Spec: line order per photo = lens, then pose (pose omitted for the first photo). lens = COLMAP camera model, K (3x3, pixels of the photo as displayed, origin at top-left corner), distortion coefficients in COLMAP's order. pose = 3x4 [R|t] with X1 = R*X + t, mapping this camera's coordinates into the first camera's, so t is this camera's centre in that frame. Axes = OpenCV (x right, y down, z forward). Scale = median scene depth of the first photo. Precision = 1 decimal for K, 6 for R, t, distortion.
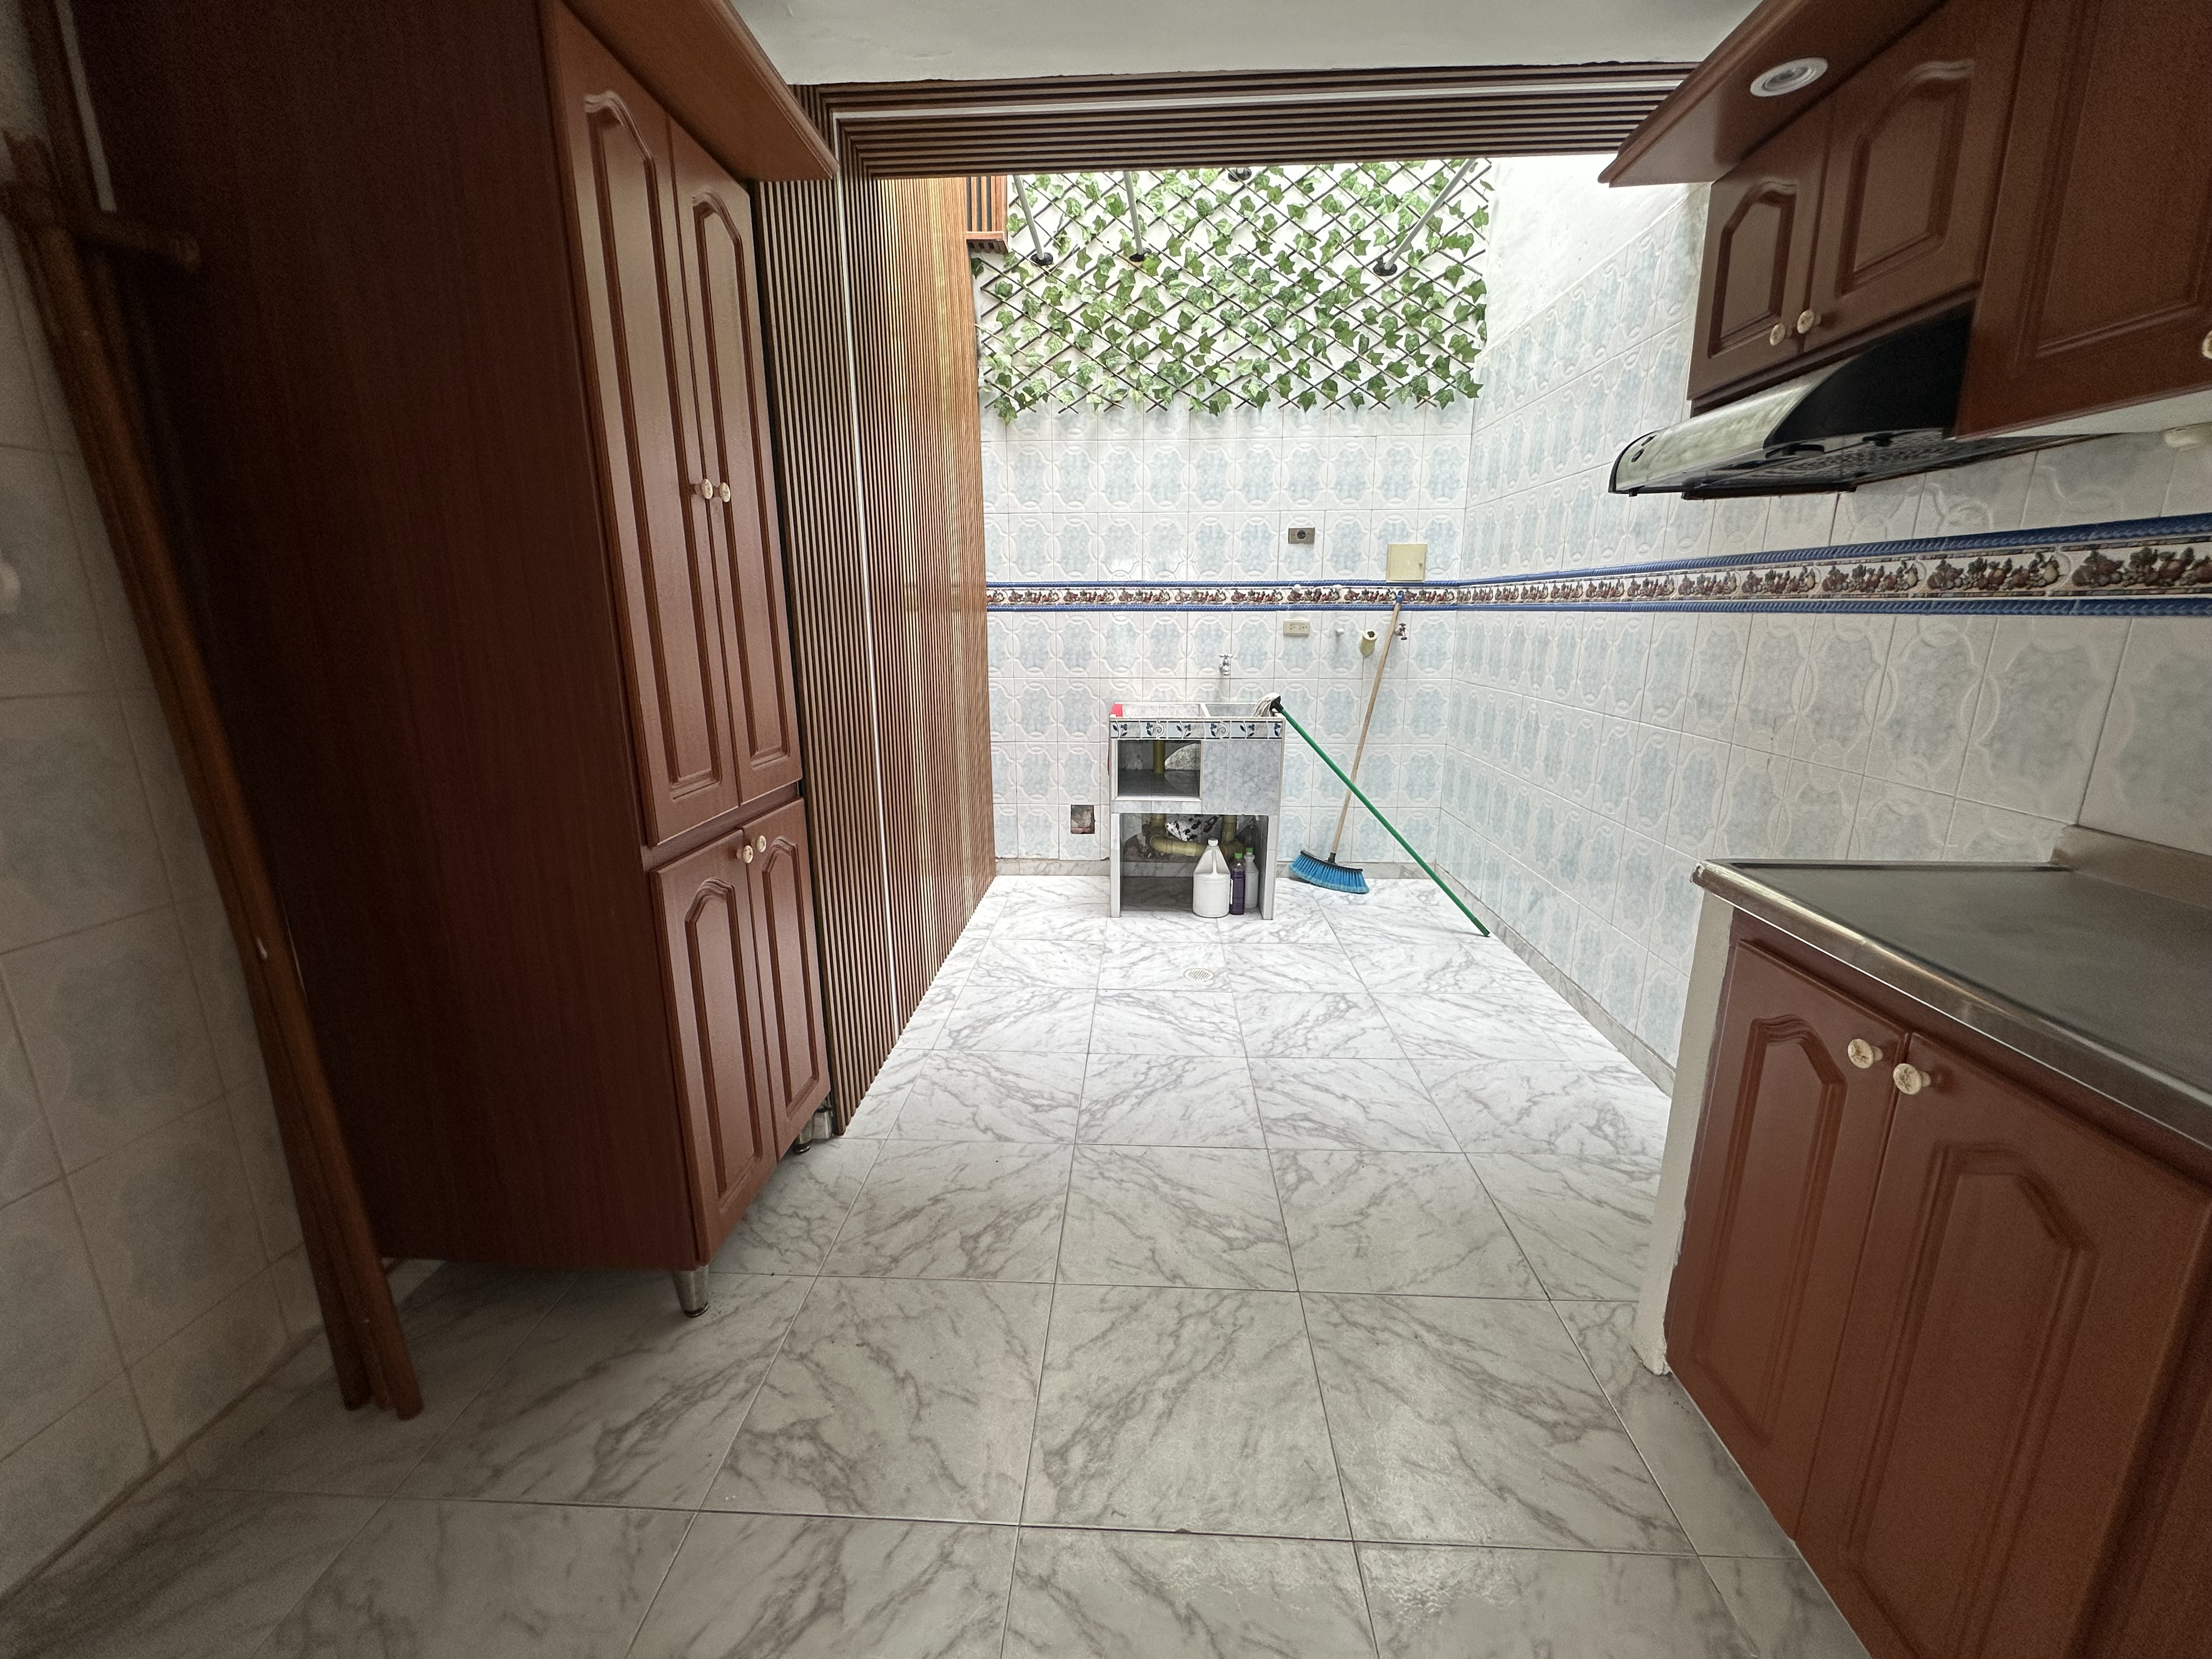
lens RADIAL K [[882.9, 0, 1106.3], [0, 882.9, 827.1], [0, 0, 1]] dist [-0.006572, 0.002040]
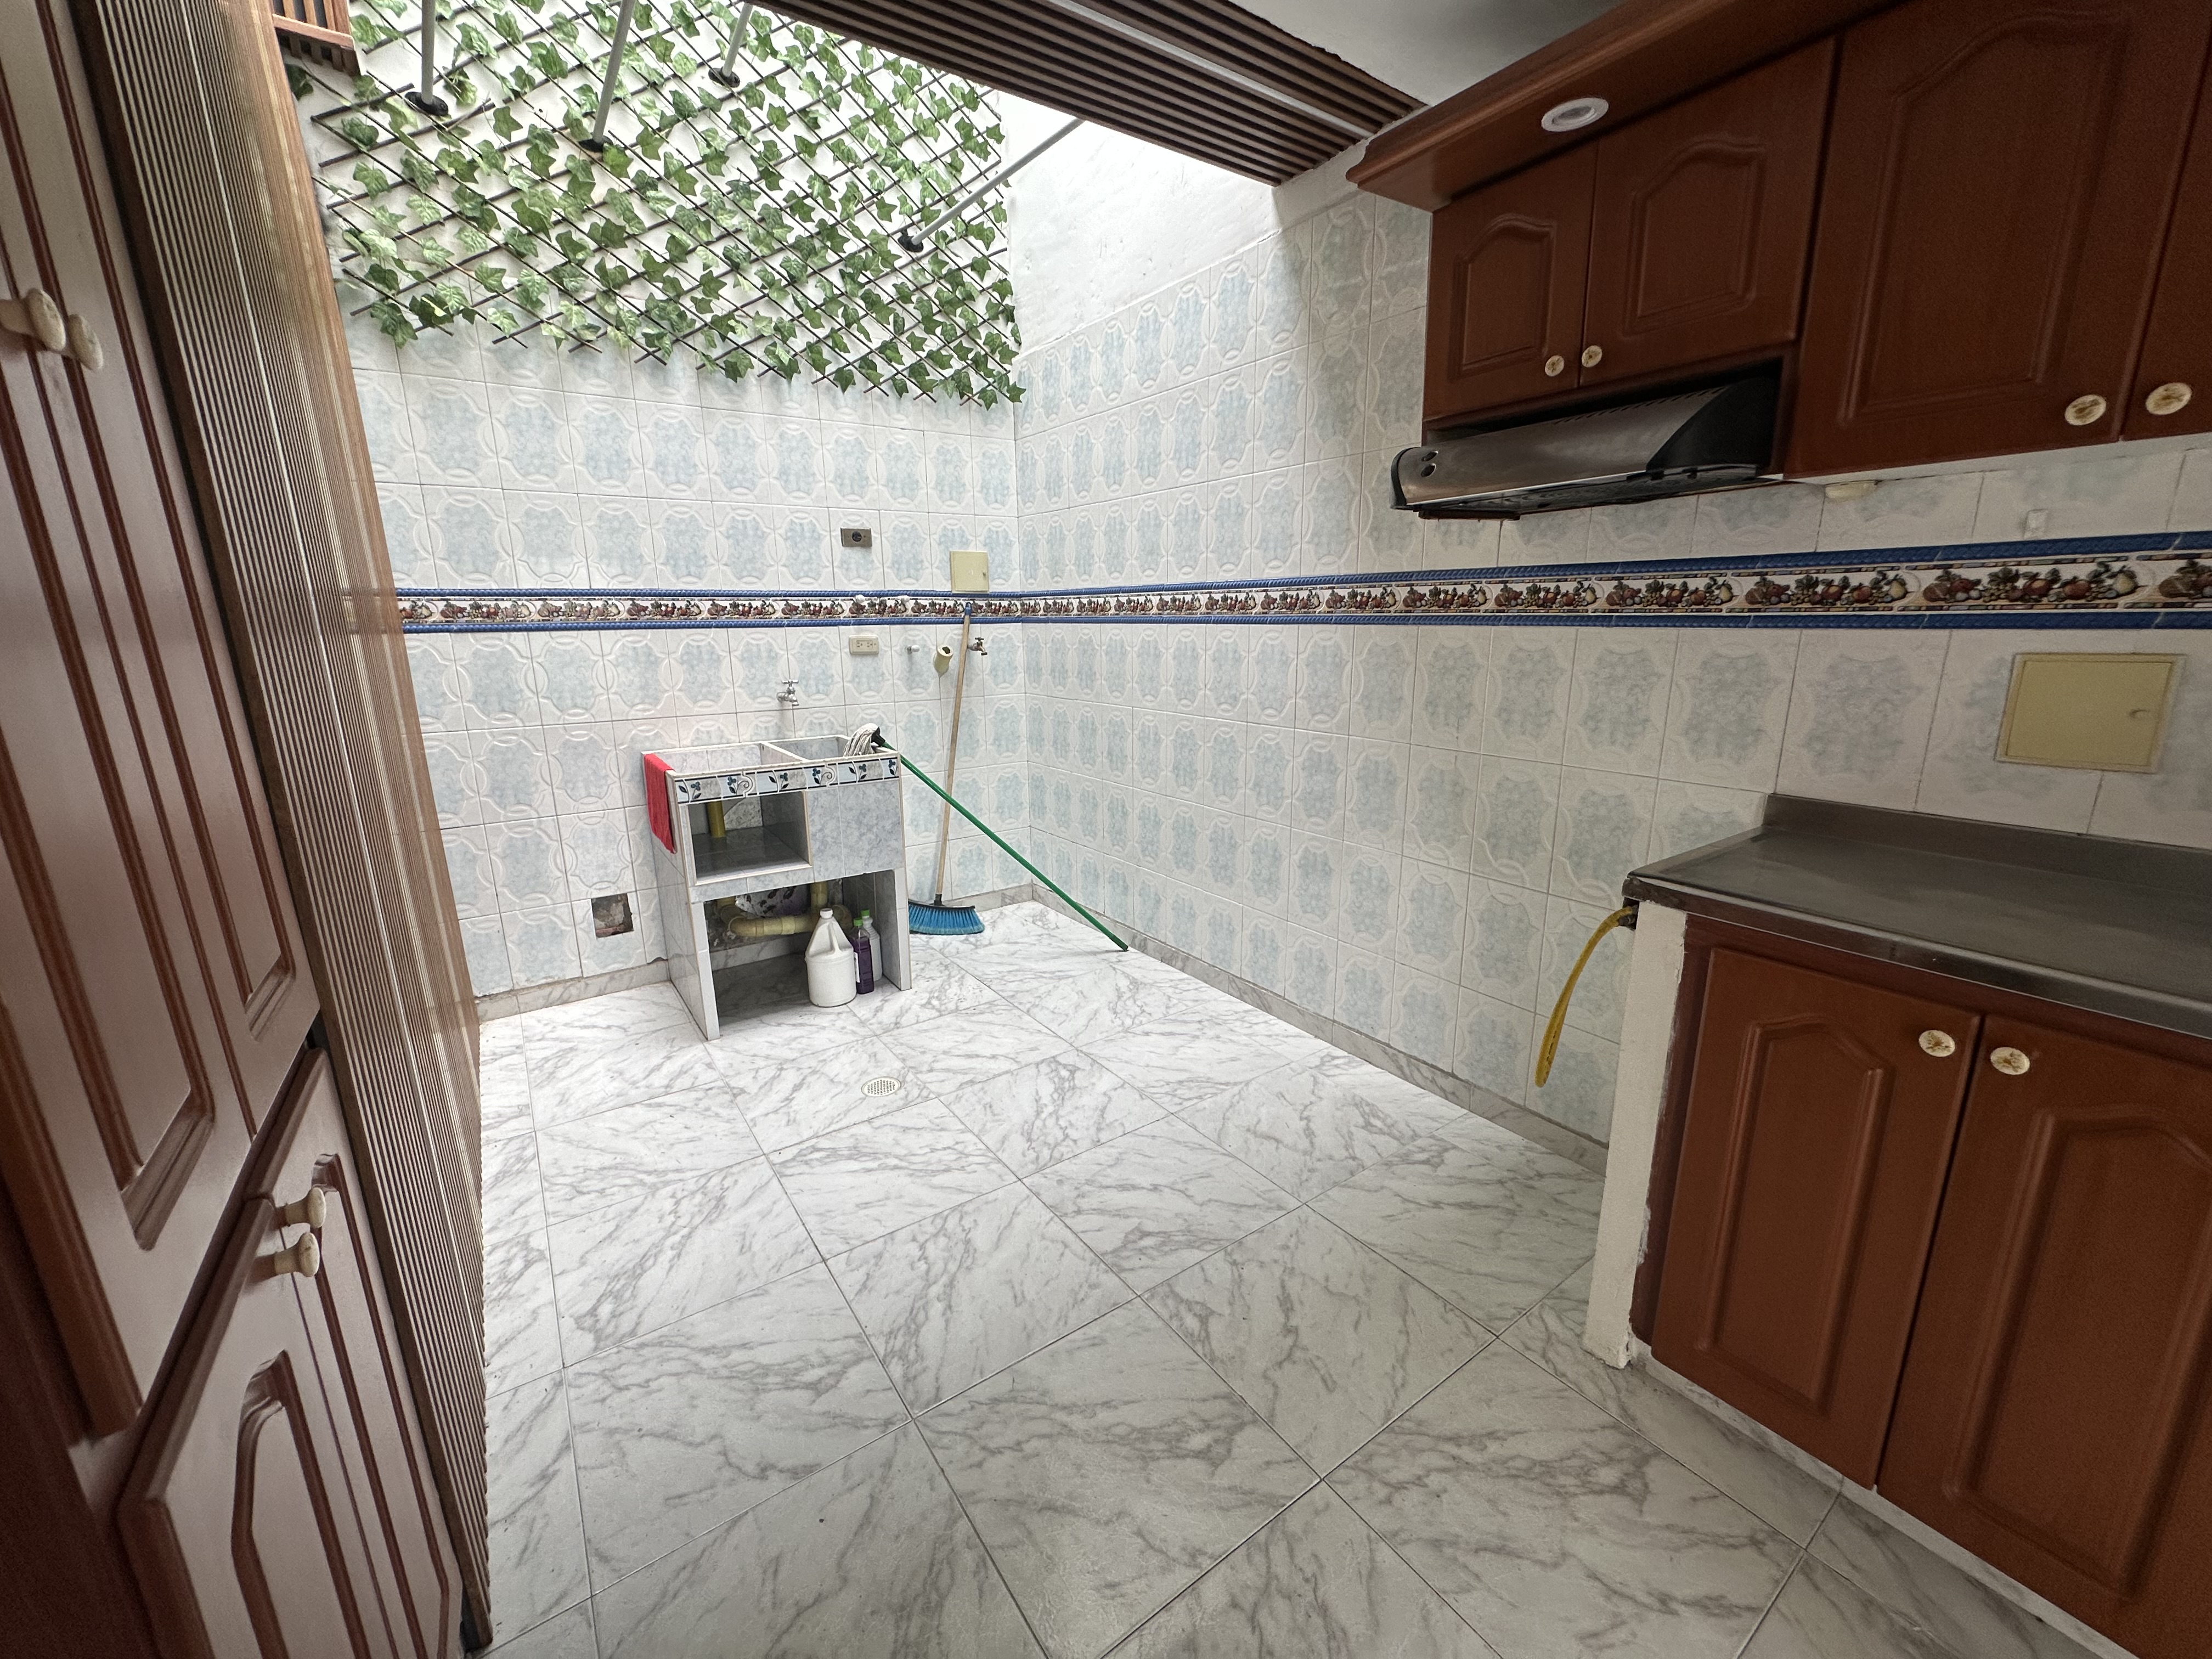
lens RADIAL K [[882.9, 0, 1106.3], [0, 882.9, 827.1], [0, 0, 1]] dist [-0.006572, 0.002040]
pose [[0.789209, -0.149365, 0.595684, -0.193561], [0.154823, 0.987033, 0.042372, -0.073273], [-0.594289, 0.058786, 0.802101, 0.261268]]
